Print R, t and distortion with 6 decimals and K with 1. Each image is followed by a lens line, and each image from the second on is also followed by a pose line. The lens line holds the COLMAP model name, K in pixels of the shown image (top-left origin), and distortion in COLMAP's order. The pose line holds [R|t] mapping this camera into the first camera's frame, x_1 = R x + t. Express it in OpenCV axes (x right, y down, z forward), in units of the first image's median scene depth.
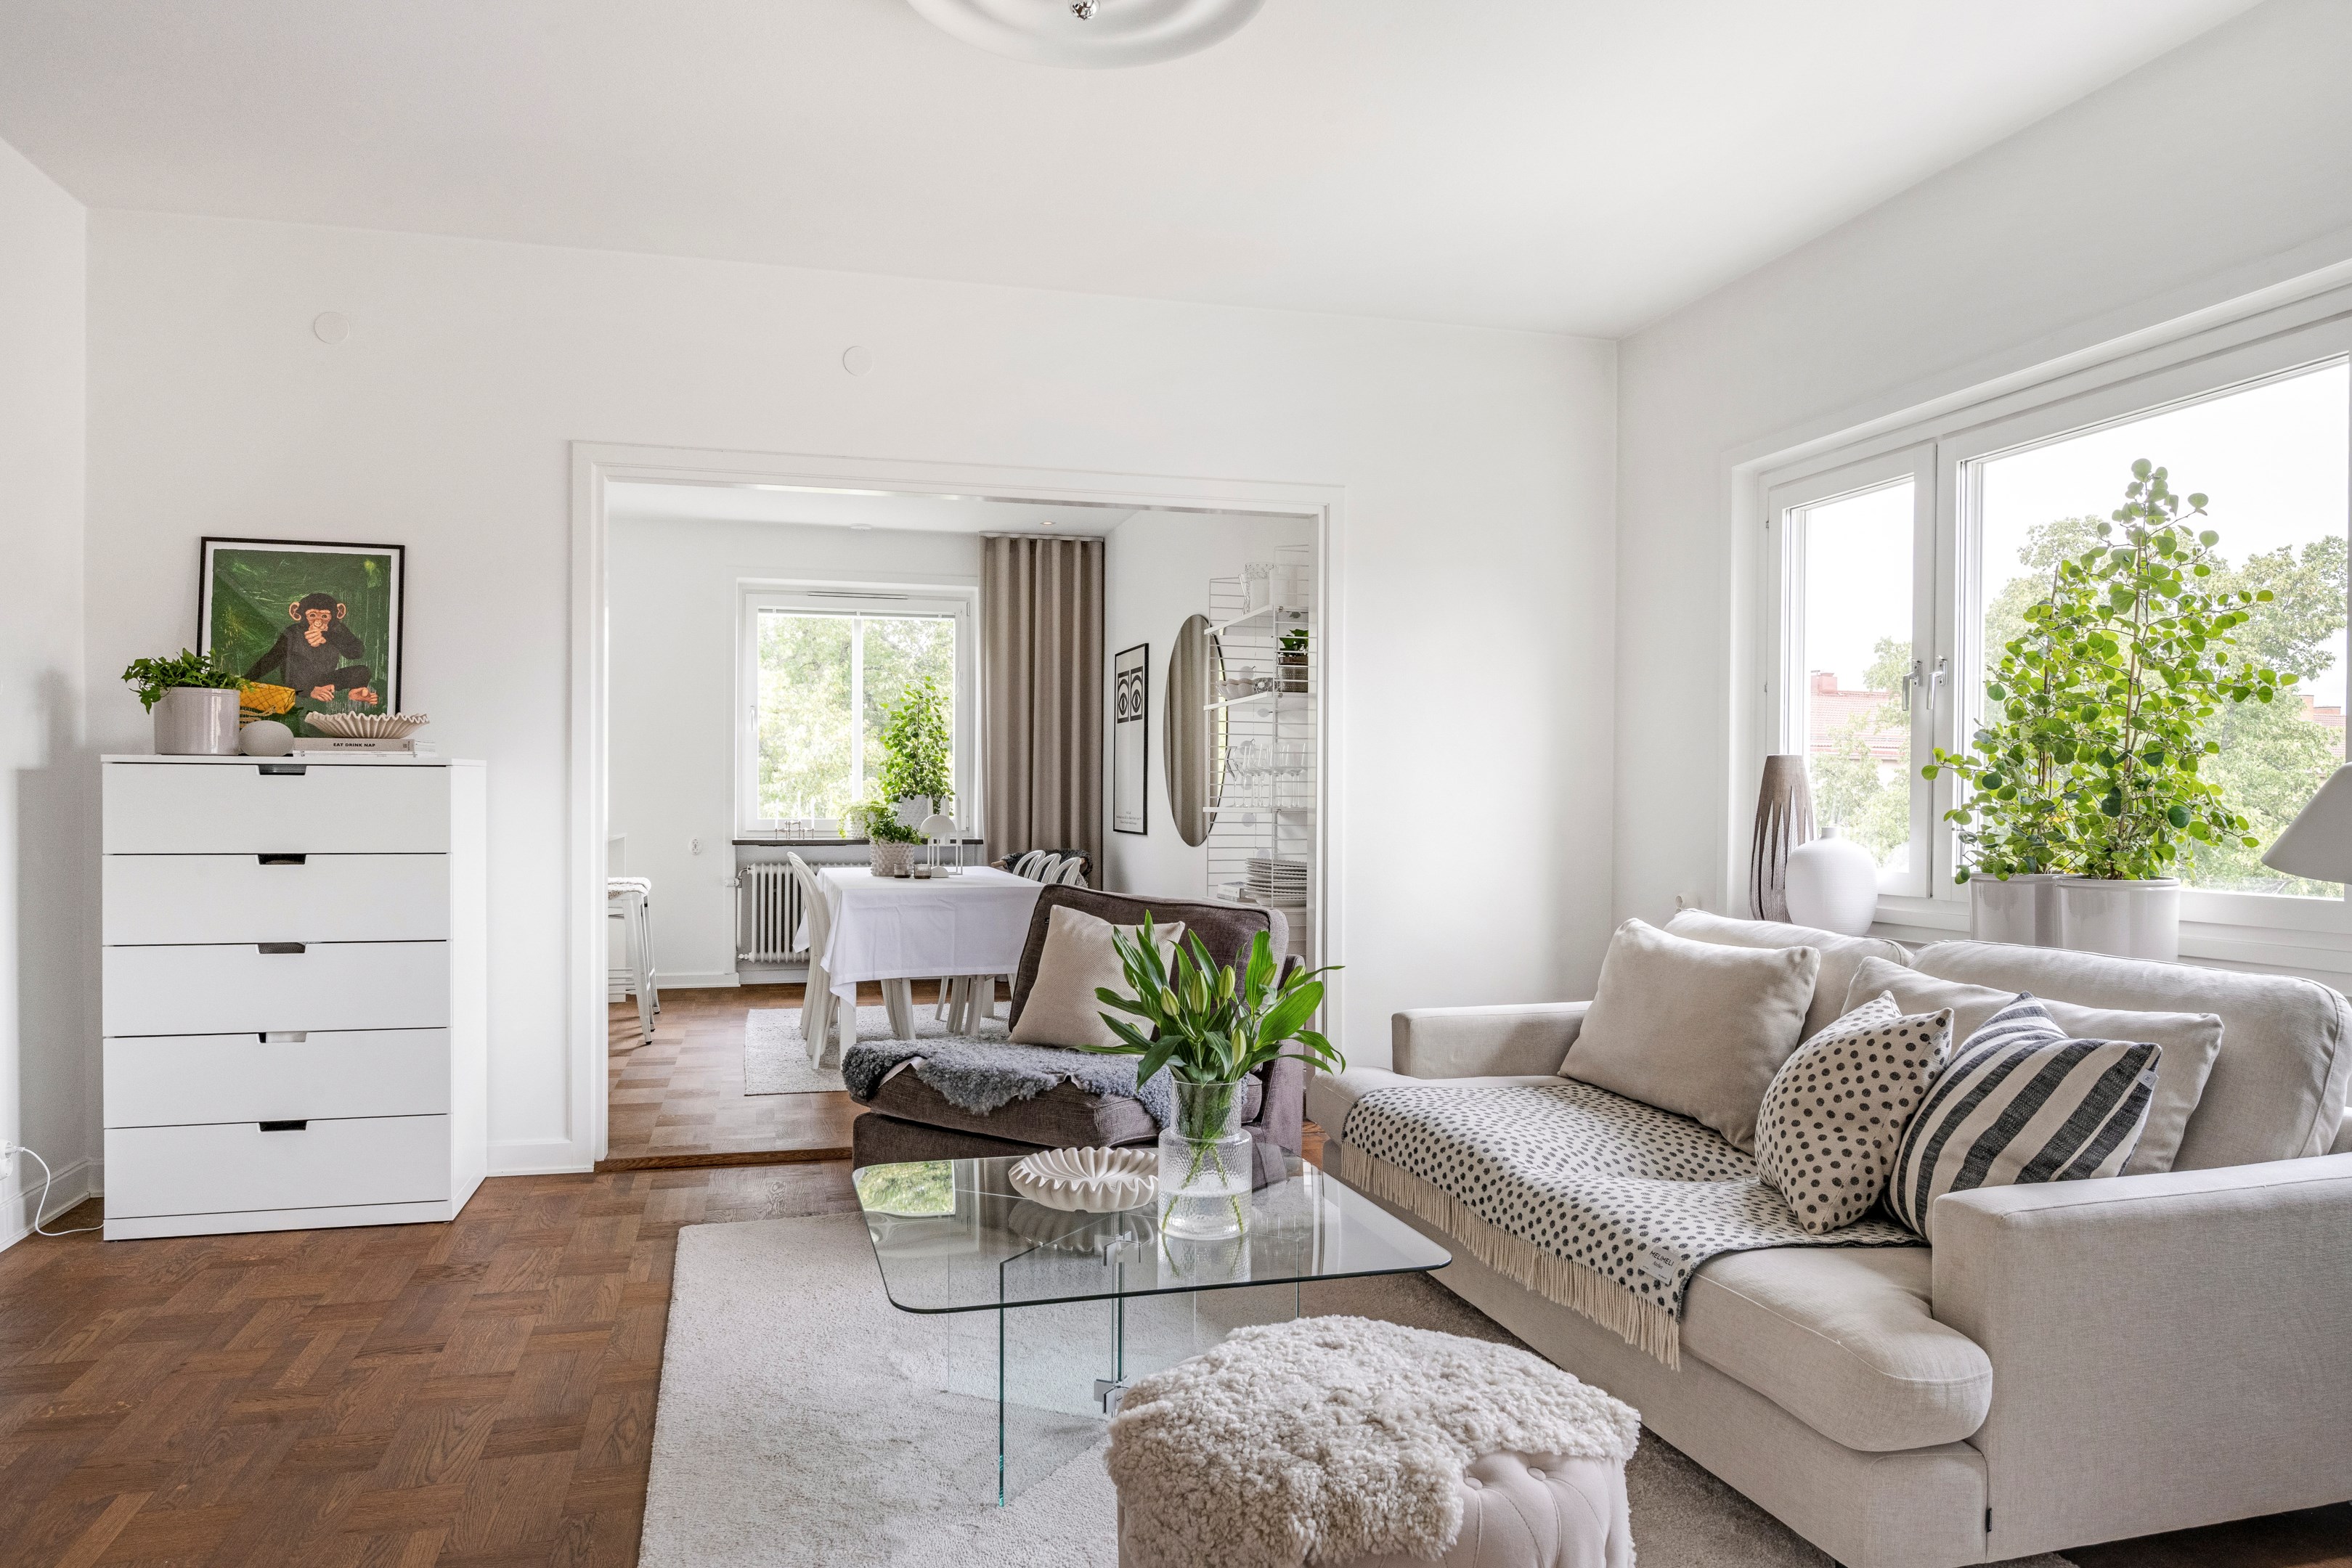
lens RADIAL K [[1548.8, 0, 1171.0], [0, 1548.8, 812.5], [0, 0, 1]] dist [-0.001969, 0.001429]
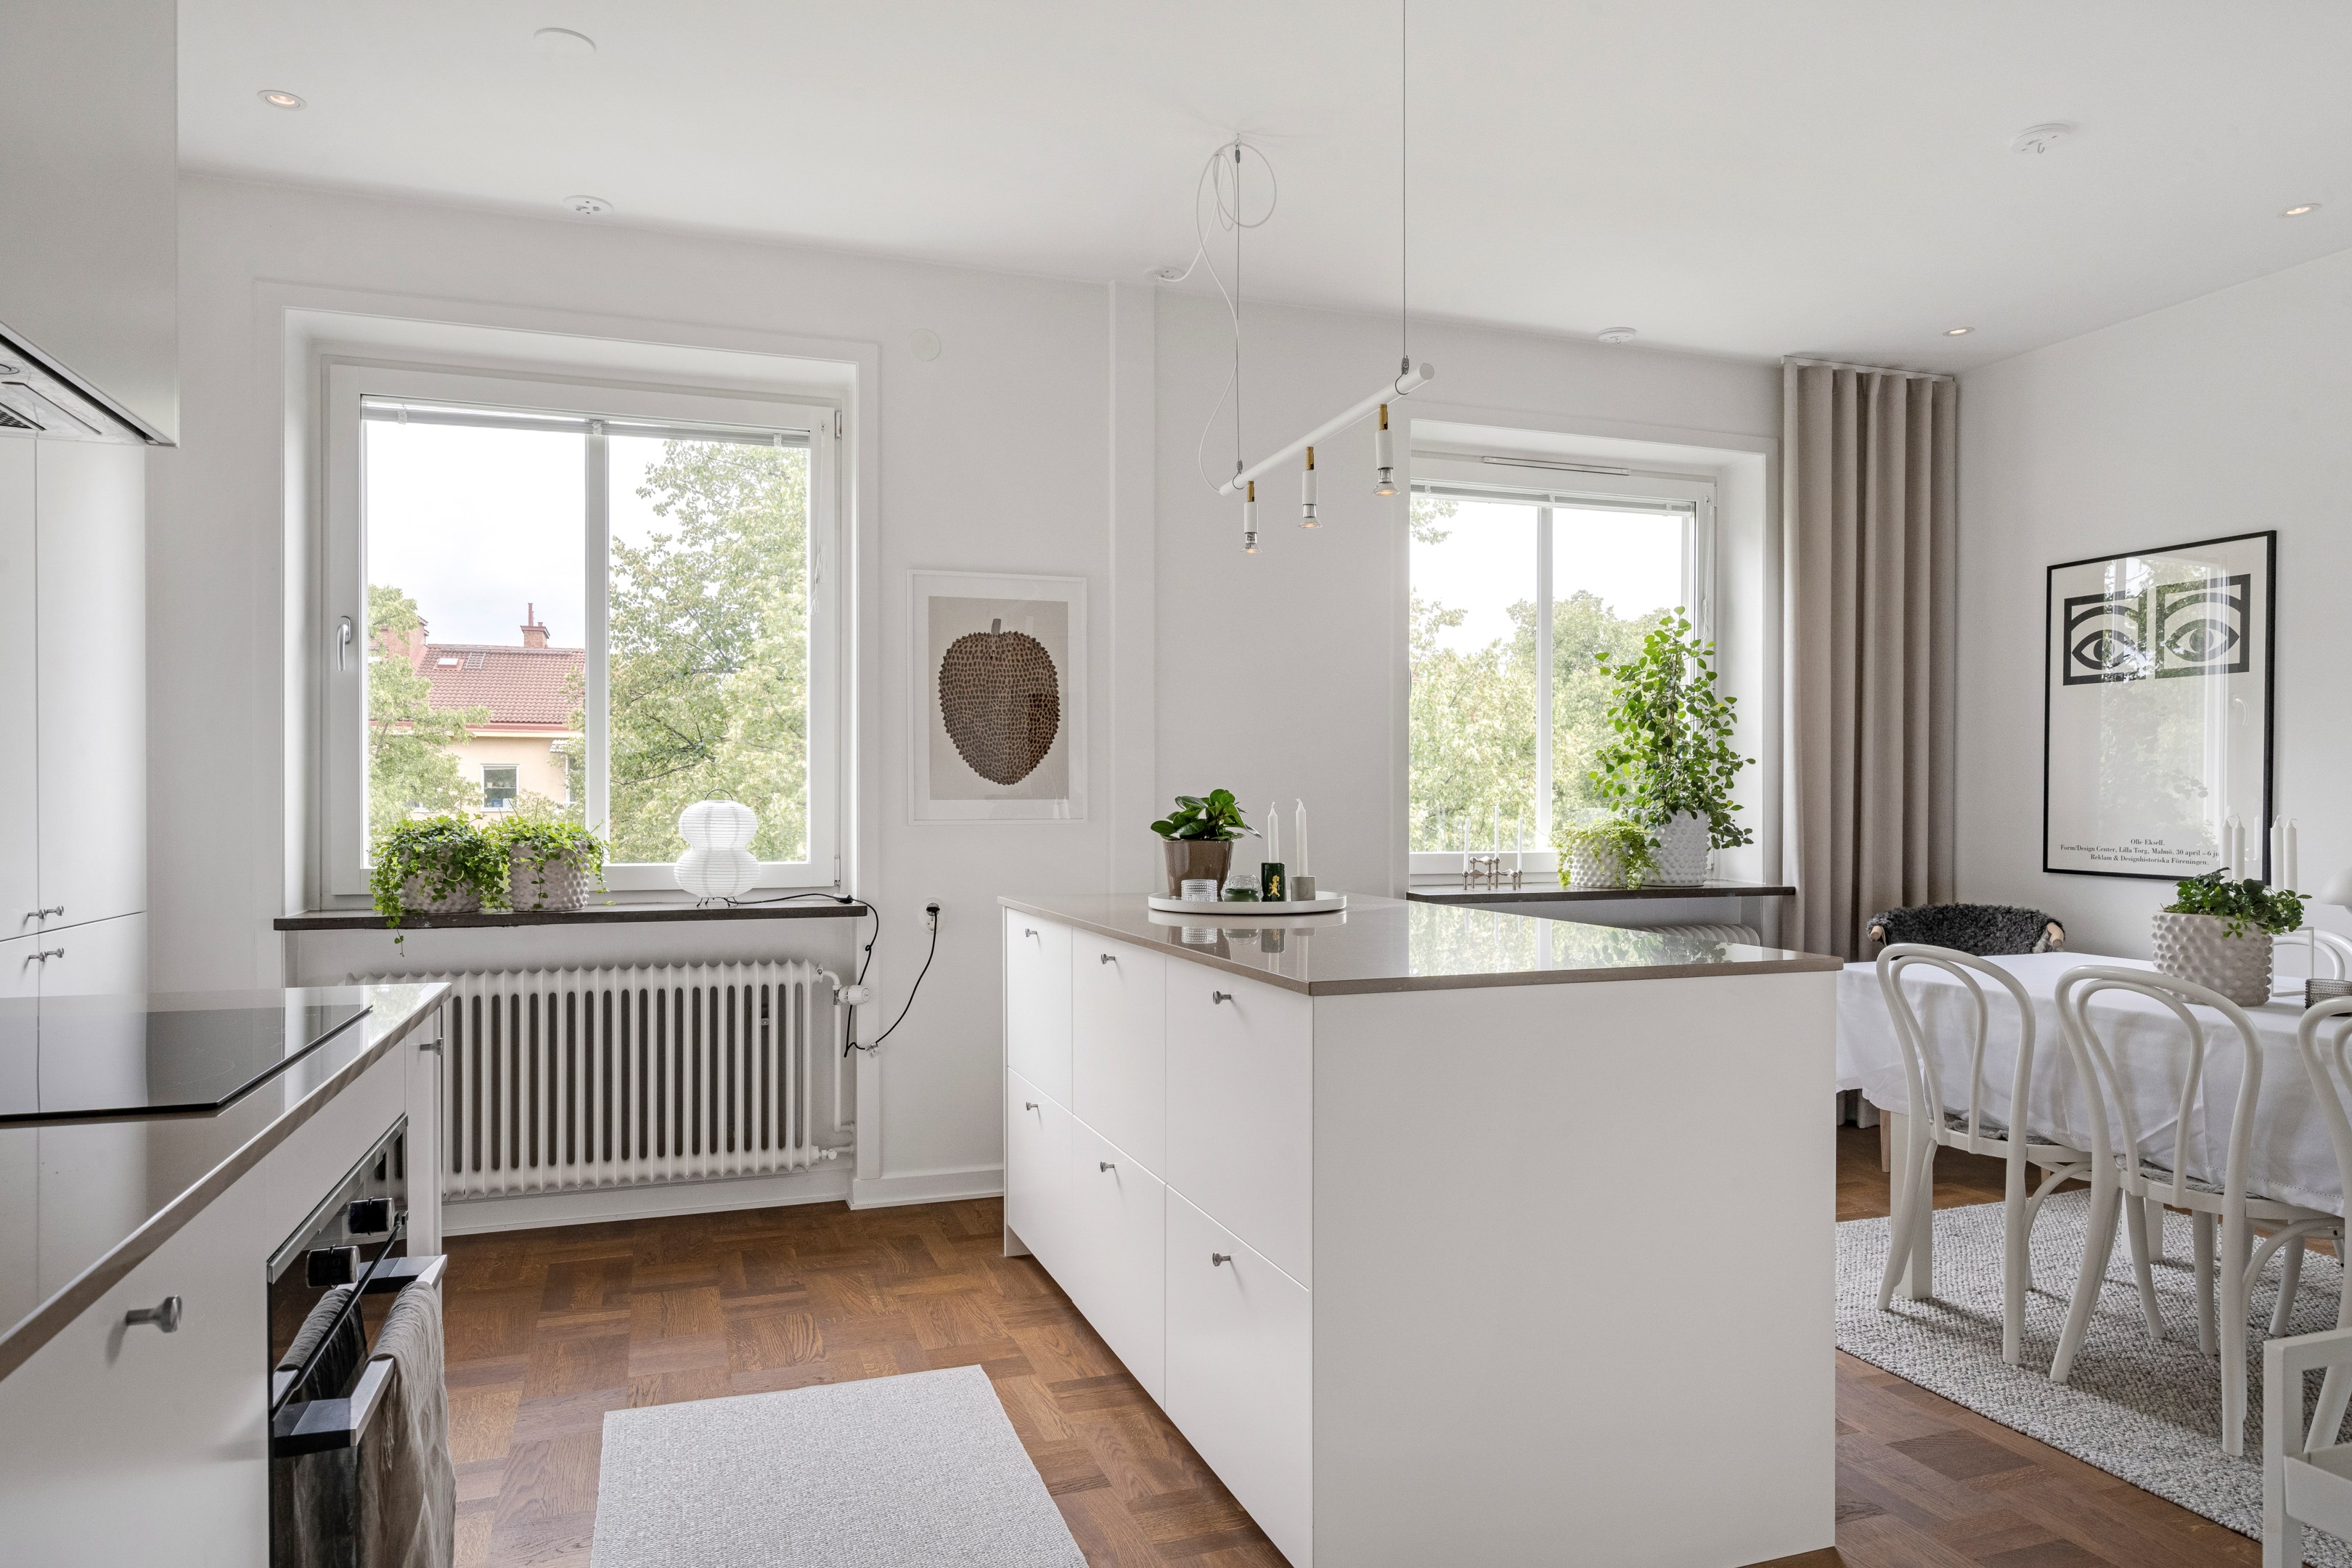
lens RADIAL K [[1452.0, 0, 1181.5], [0, 1452.0, 811.1], [0, 0, 1]] dist [-0.003300, 0.000184]
pose [[0.997864, -0.001386, 0.065317, -1.324534], [0.001567, 0.999995, -0.002717, -0.034862], [-0.065313, 0.002813, 0.997861, 1.617917]]
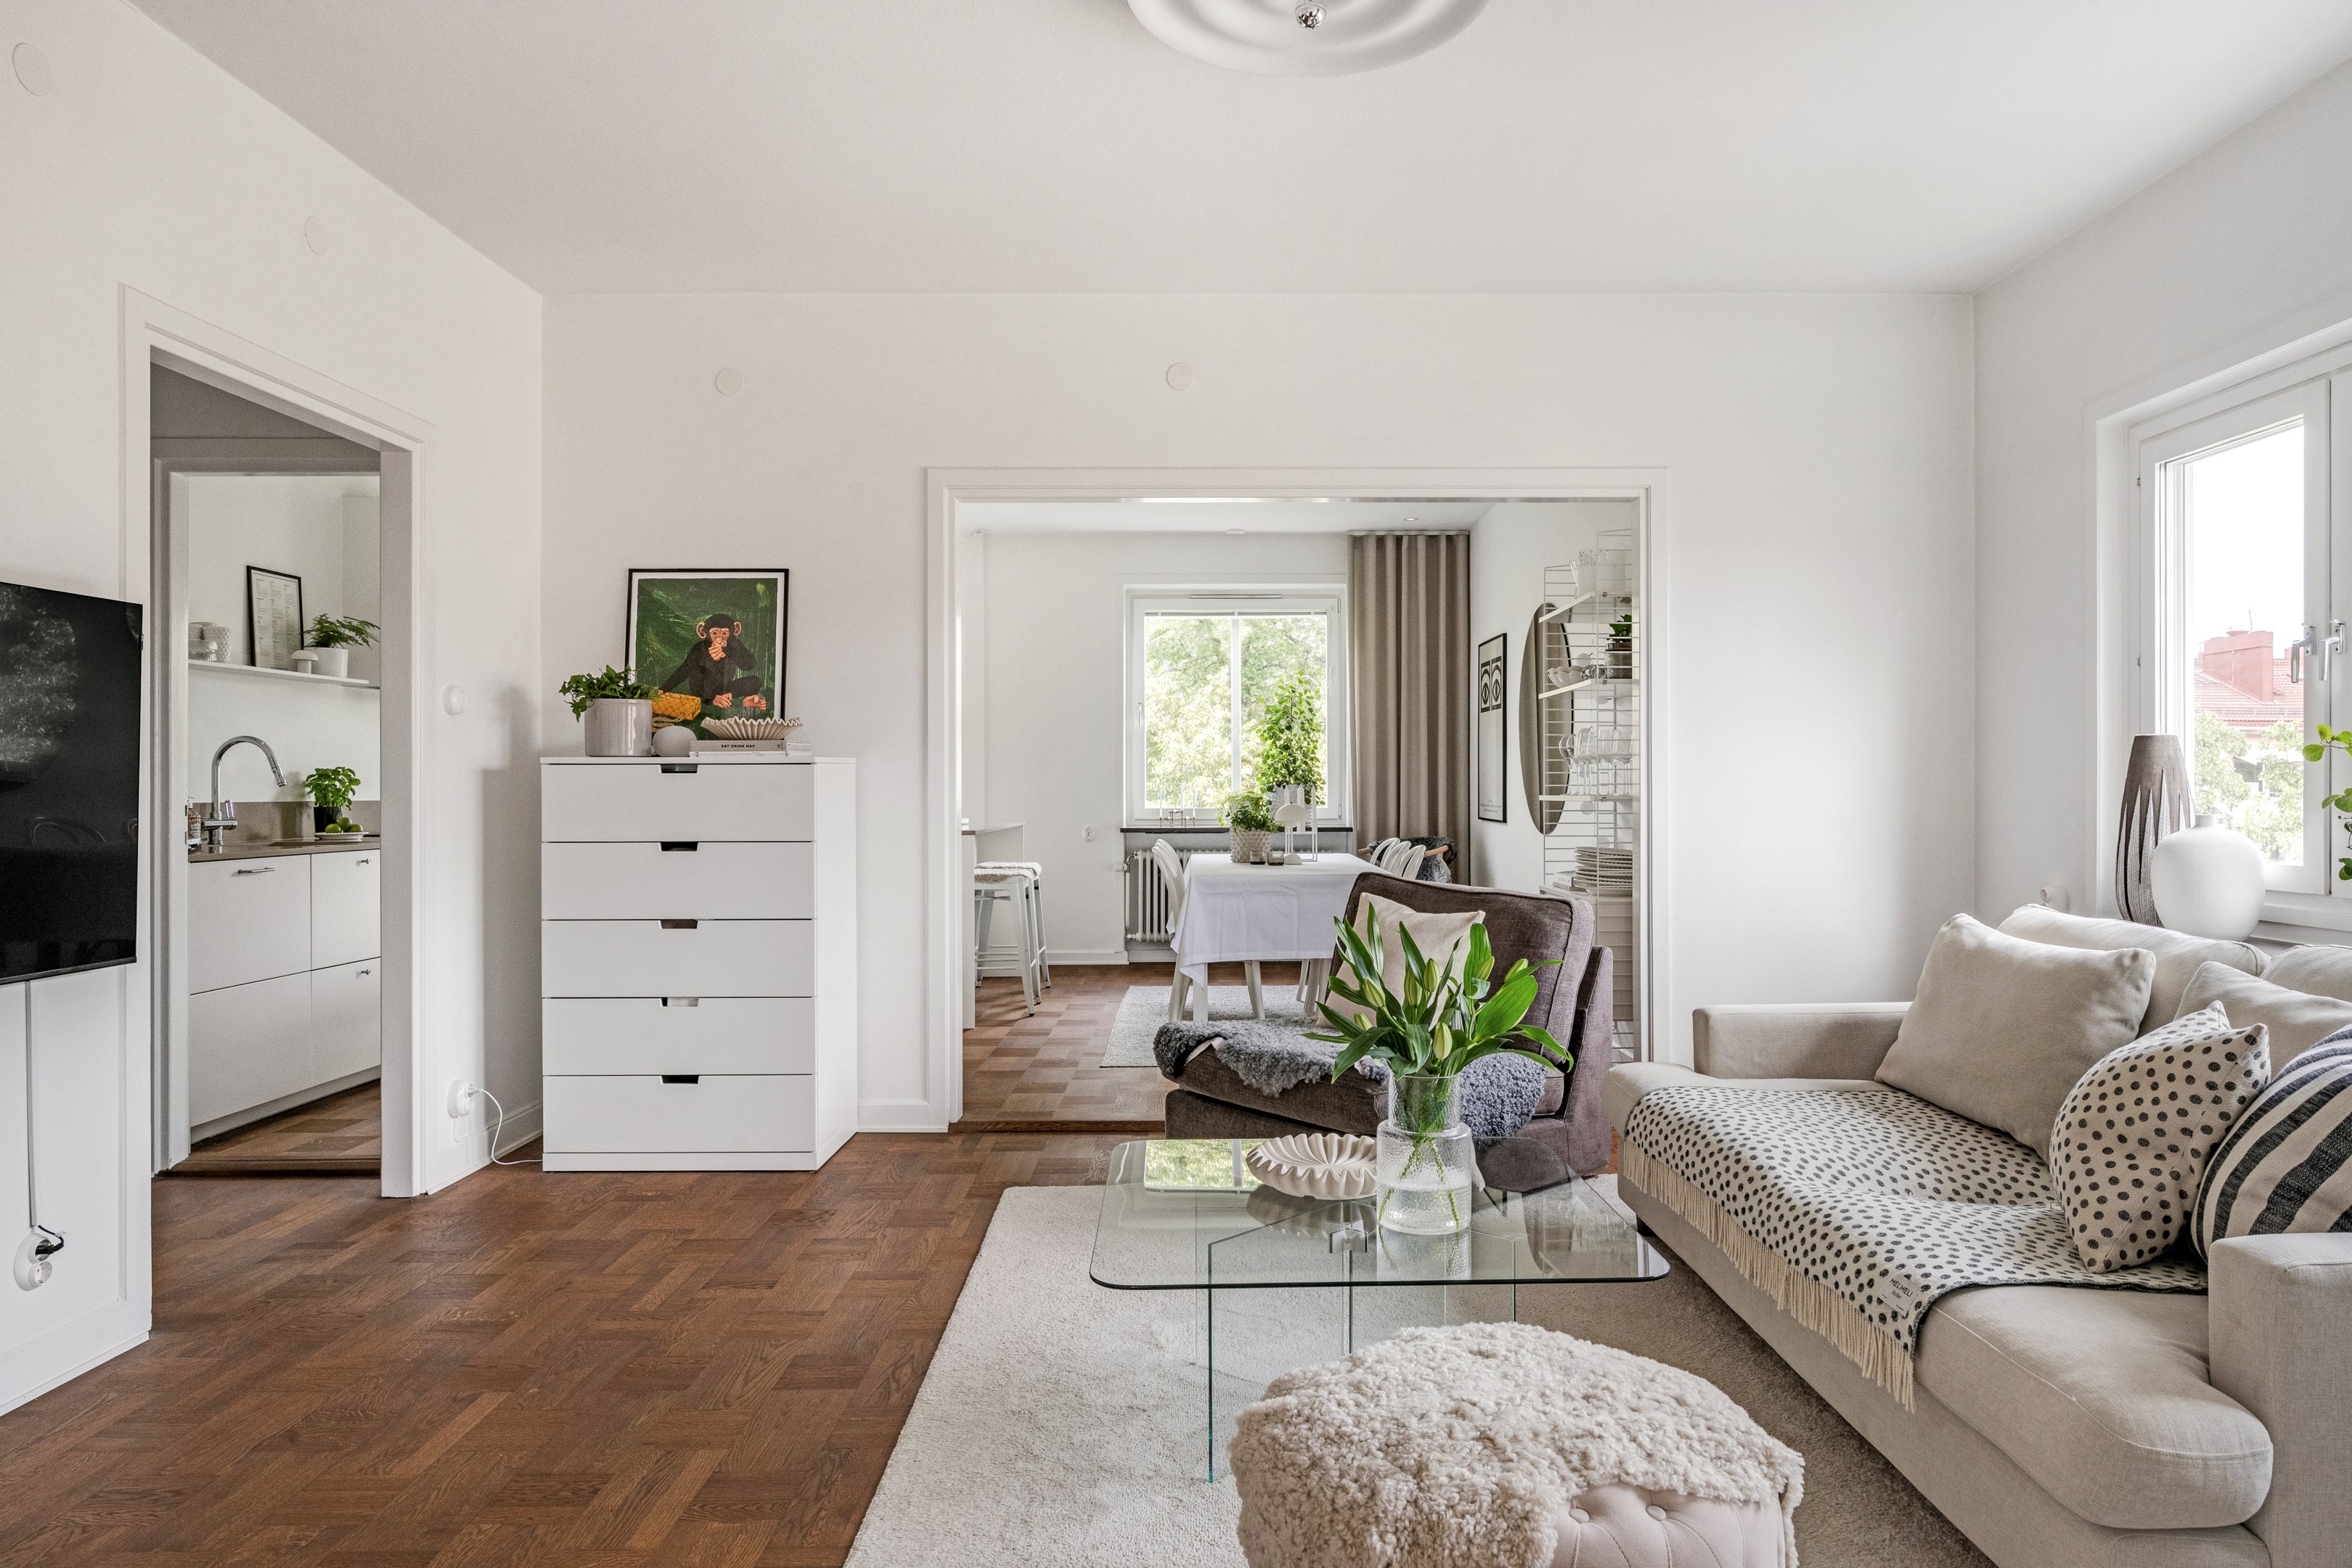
lens RADIAL K [[1491.9, 0, 1204.6], [0, 1491.9, 783.2], [0, 0, 1]] dist [-0.000978, -0.000284]
pose [[0.969989, -0.007906, -0.243021, 0.086129], [0.005121, 0.999914, -0.012091, -0.001612], [0.243096, 0.010484, 0.969946, 0.024788]]
